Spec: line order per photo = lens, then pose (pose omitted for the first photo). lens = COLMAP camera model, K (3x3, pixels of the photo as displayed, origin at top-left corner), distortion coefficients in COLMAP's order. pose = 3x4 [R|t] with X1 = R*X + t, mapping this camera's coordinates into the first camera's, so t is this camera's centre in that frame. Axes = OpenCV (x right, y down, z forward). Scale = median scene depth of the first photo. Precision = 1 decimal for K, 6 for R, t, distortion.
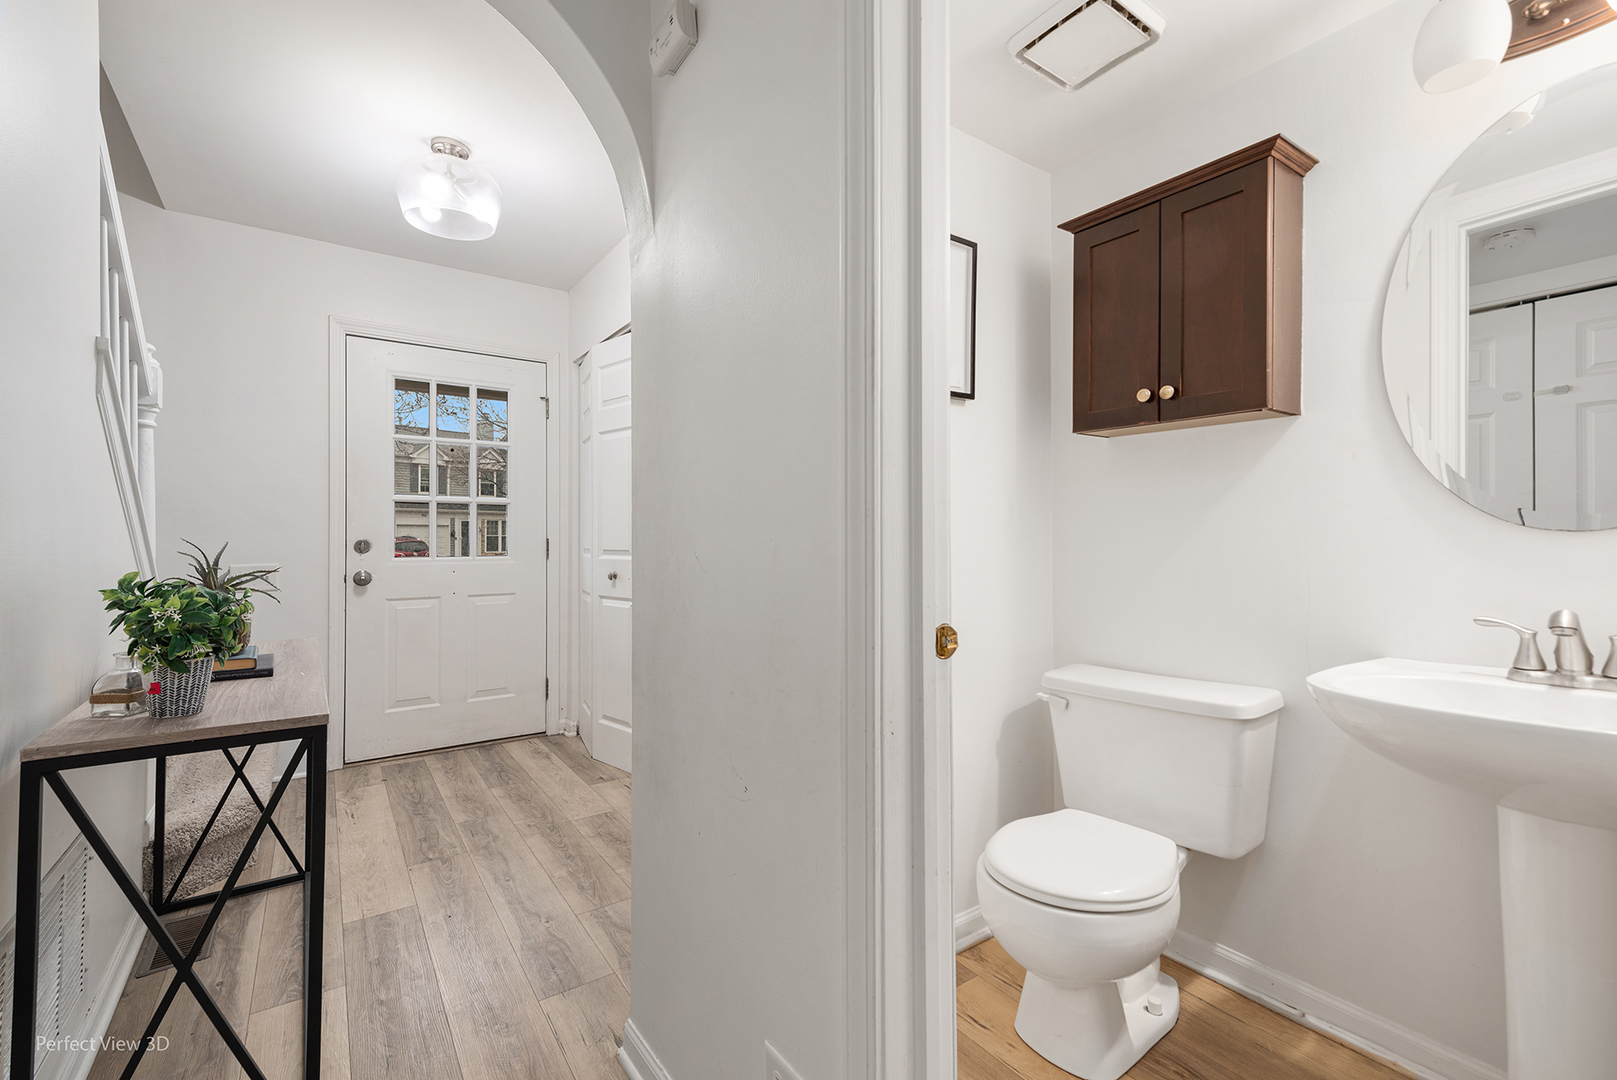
lens RADIAL K [[681.6, 0, 805.0], [0, 681.6, 541.4], [0, 0, 1]] dist [-0.000357, -0.000010]
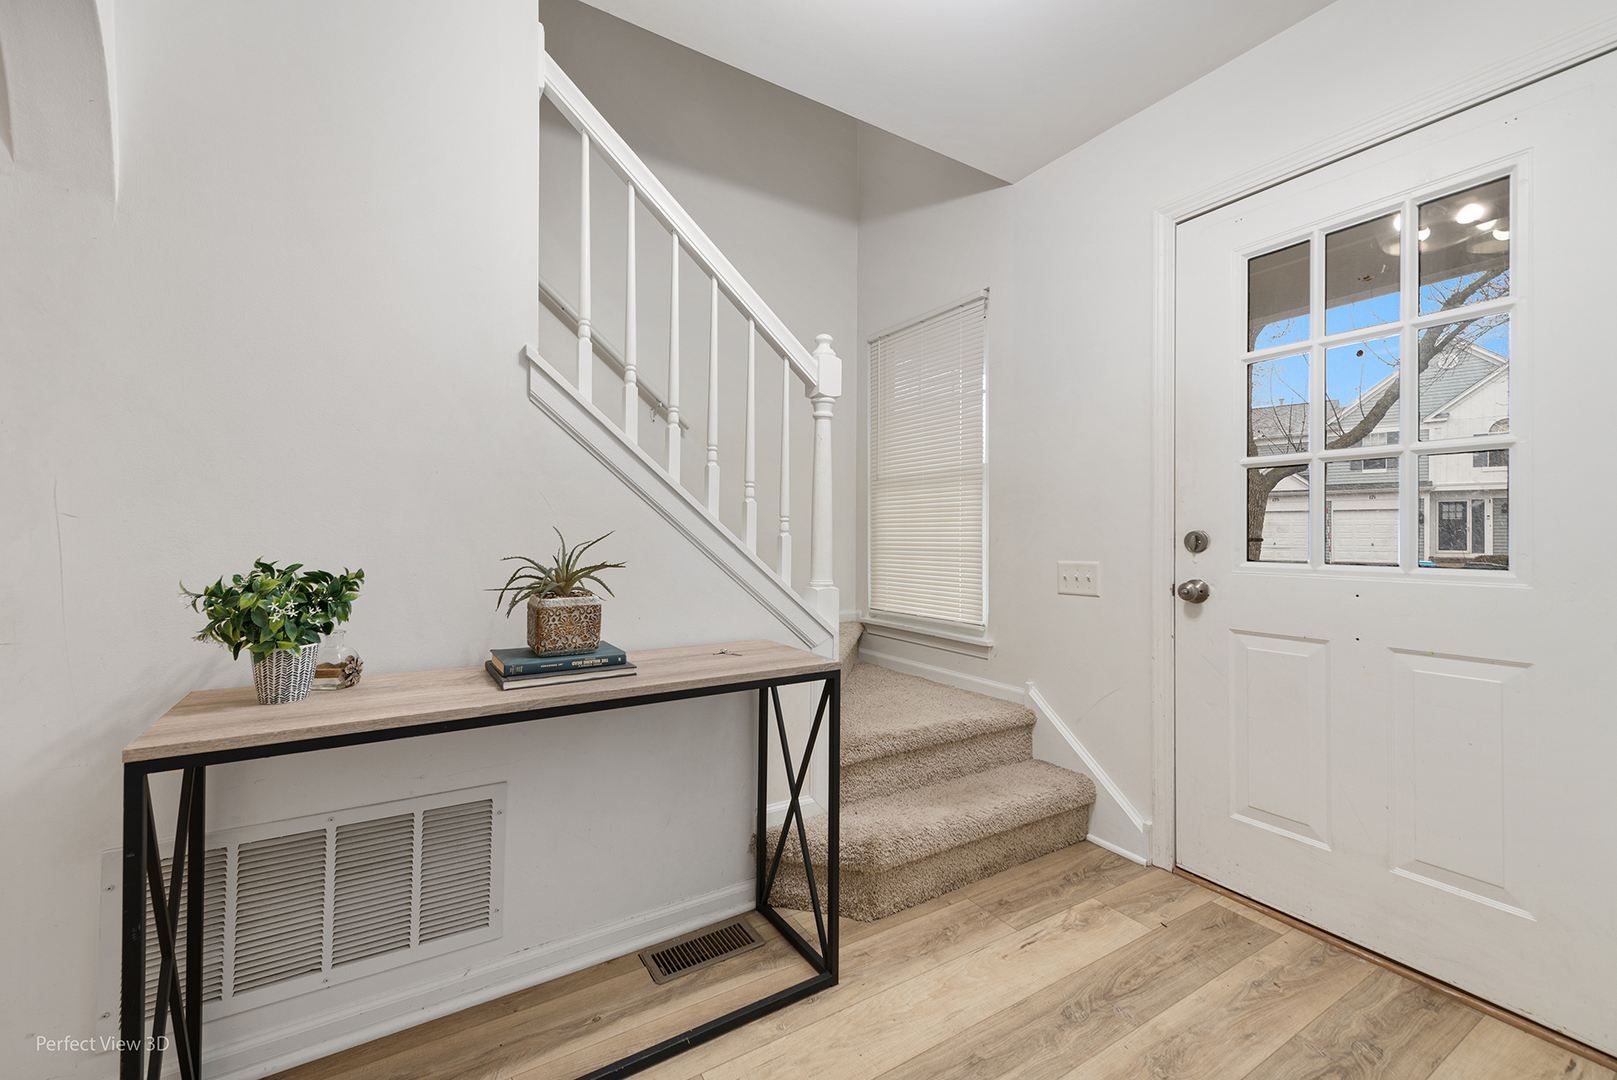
lens RADIAL K [[652.6, 0, 803.7], [0, 652.6, 533.3], [0, 0, 1]] dist [0.009098, -0.000469]
pose [[-0.080227, 0.003029, -0.996772, -0.005658], [-0.003931, 0.999987, 0.003356, -0.001197], [0.996769, 0.004188, -0.080214, 0.711377]]
